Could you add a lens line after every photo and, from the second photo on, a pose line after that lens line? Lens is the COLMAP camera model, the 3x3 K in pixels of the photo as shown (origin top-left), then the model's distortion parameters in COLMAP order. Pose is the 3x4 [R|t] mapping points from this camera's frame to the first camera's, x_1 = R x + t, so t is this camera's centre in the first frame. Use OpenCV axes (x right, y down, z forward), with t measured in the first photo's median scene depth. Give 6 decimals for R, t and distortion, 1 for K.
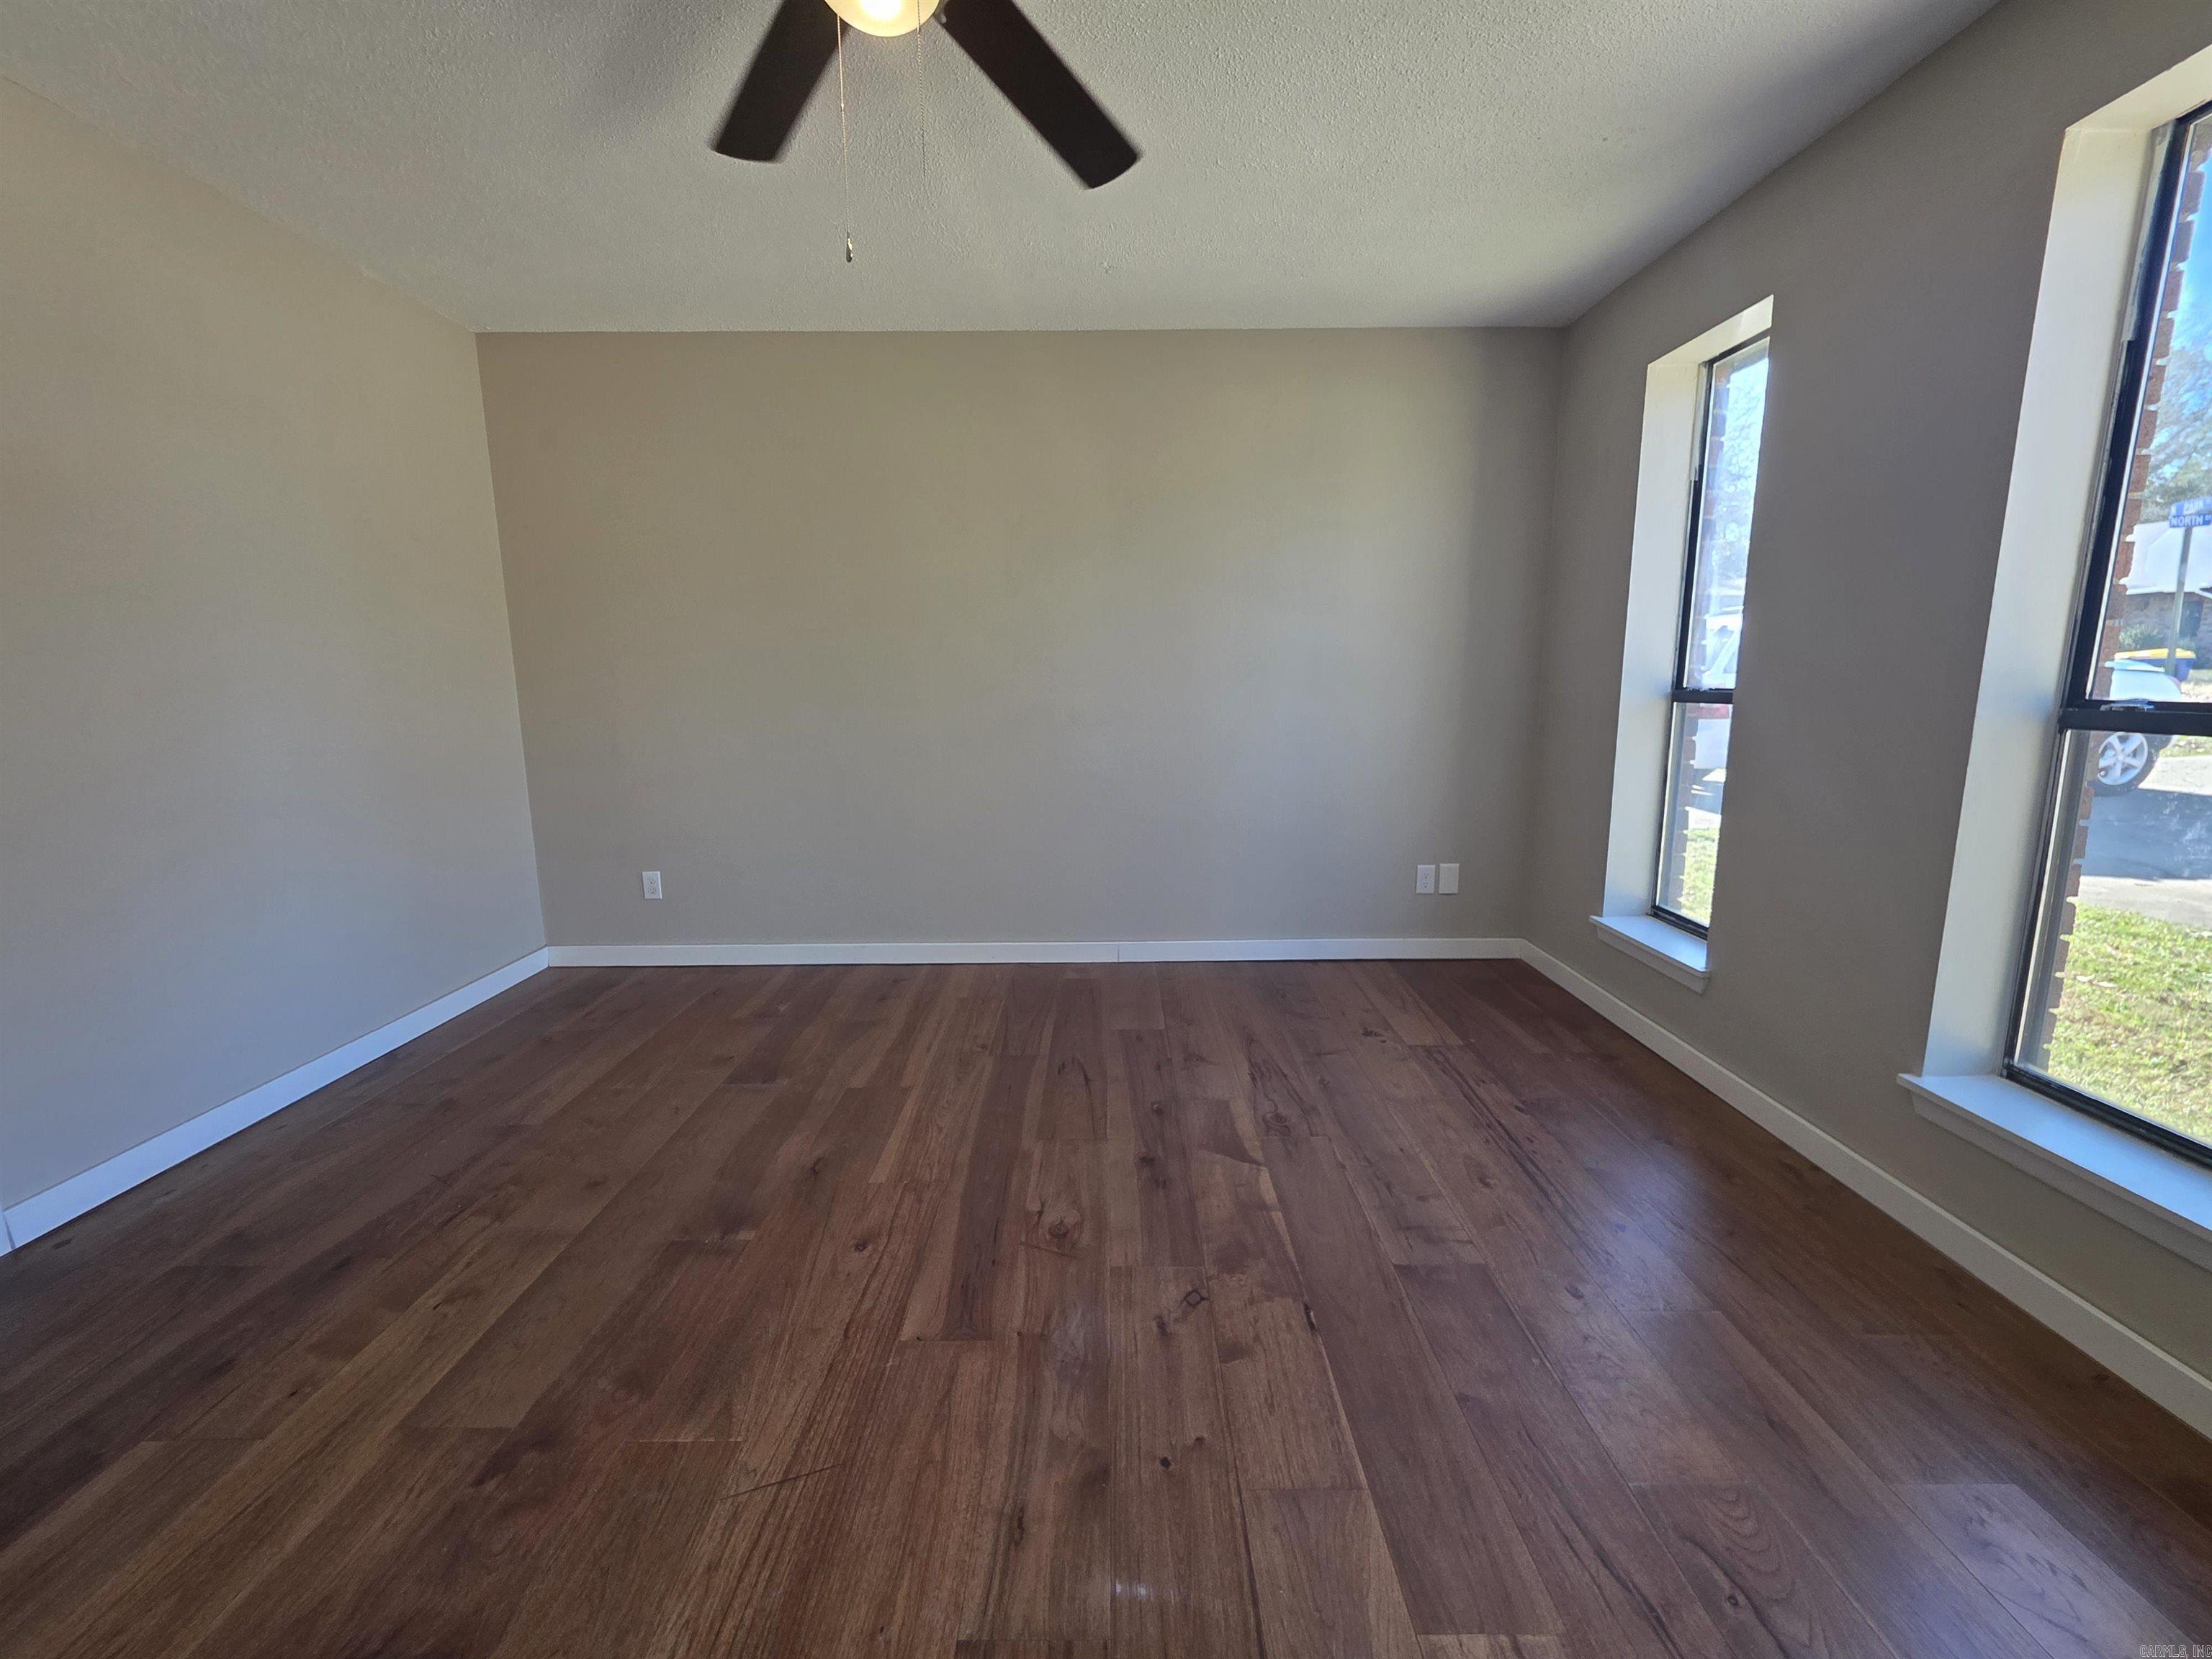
lens RADIAL K [[885.0, 0, 1121.2], [0, 885.0, 827.3], [0, 0, 1]] dist [0.005700, -0.001452]
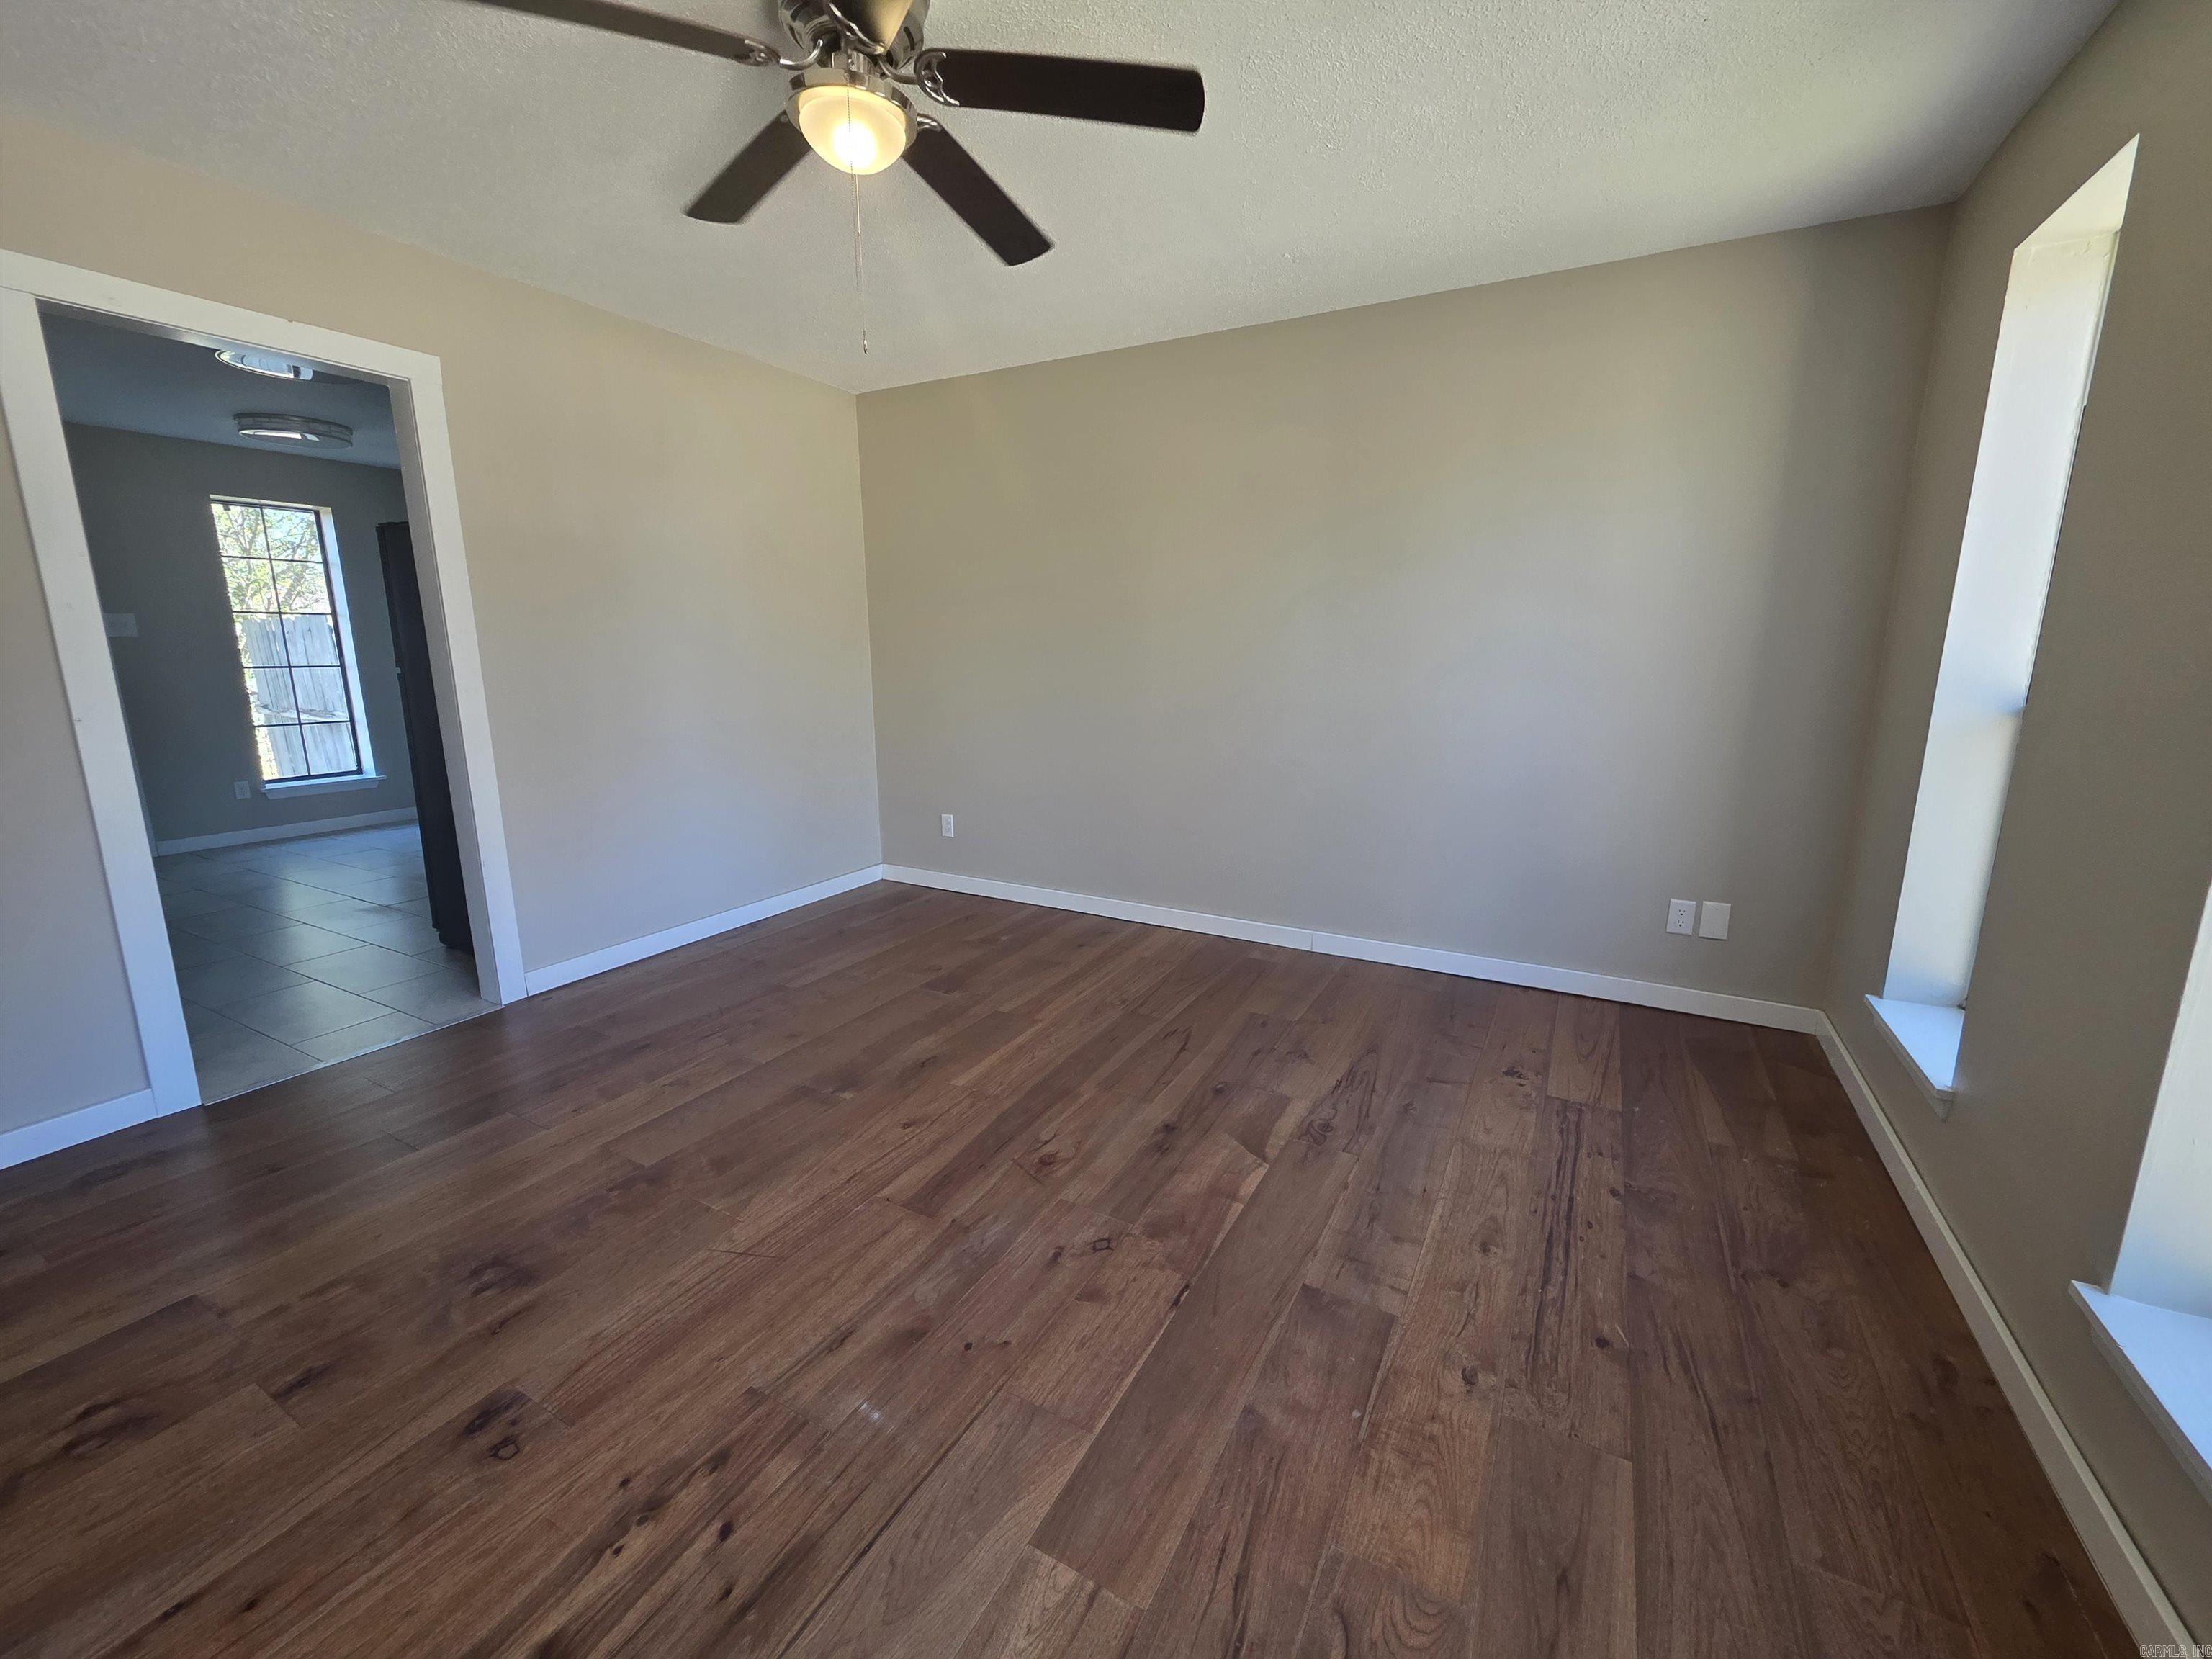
lens RADIAL K [[885.0, 0, 1124.6], [0, 885.0, 829.5], [0, 0, 1]] dist [0.005700, -0.001452]
pose [[0.877406, 0.107817, -0.467477, 0.507837], [-0.089854, 0.994108, 0.060630, -0.050403], [0.471259, -0.011192, 0.881924, 0.034594]]
